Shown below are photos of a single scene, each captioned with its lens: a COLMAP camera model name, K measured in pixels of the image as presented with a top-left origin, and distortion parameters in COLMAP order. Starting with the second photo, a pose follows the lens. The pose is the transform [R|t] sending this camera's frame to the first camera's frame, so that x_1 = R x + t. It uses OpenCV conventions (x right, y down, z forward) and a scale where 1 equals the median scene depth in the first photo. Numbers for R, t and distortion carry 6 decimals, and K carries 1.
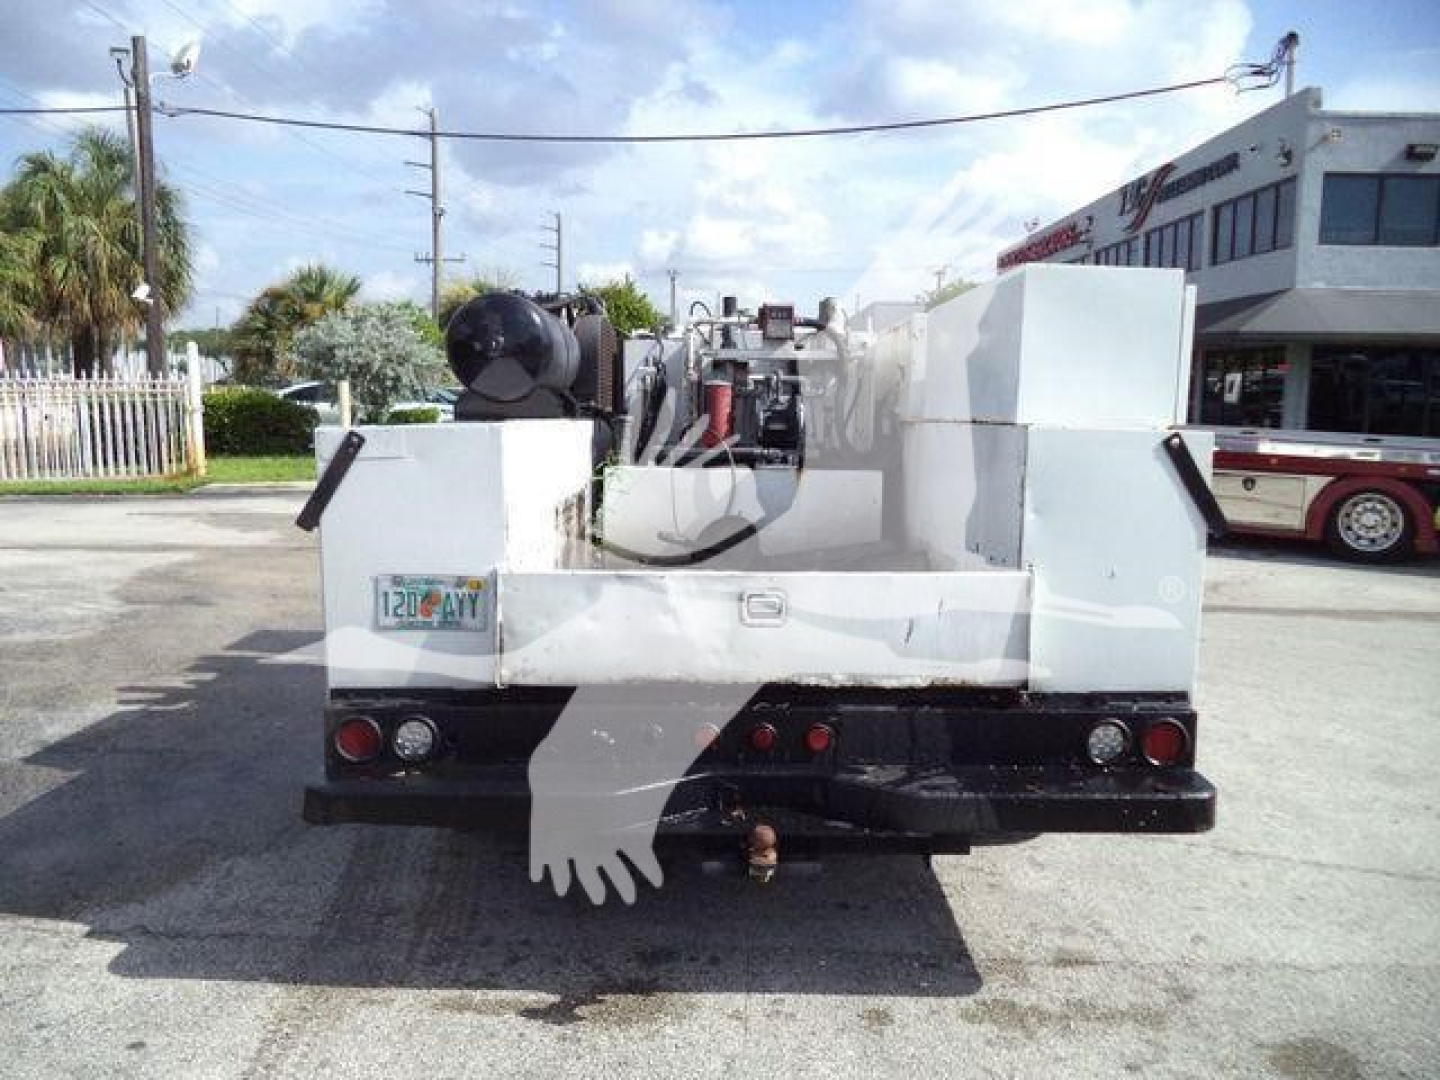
lens RADIAL K [[1177.9, 0, 720.0], [0, 1177.9, 540.0], [0, 0, 1]] dist [-0.040660, 0.007975]
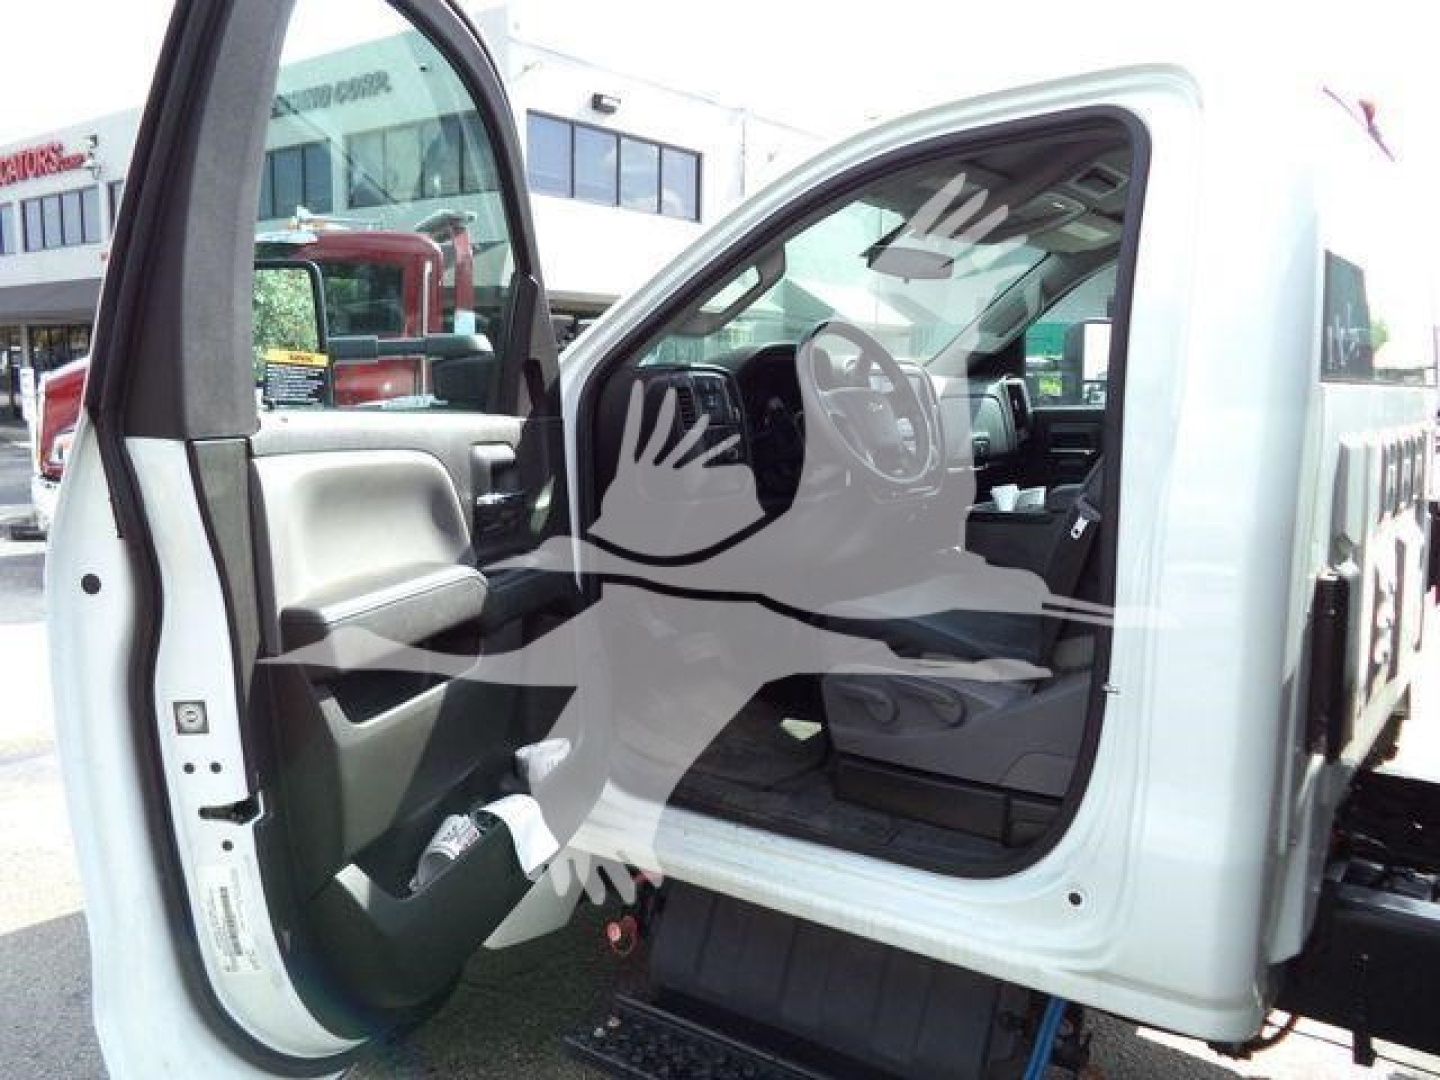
lens RADIAL K [[1163.9, 0, 696.0], [0, 1163.9, 538.3], [0, 0, 1]] dist [-0.025293, -0.000942]
pose [[0.598713, -0.112381, 0.793040, -0.126851], [0.096288, 0.993026, 0.068027, -0.043951], [-0.795155, 0.035631, 0.605359, 0.383493]]
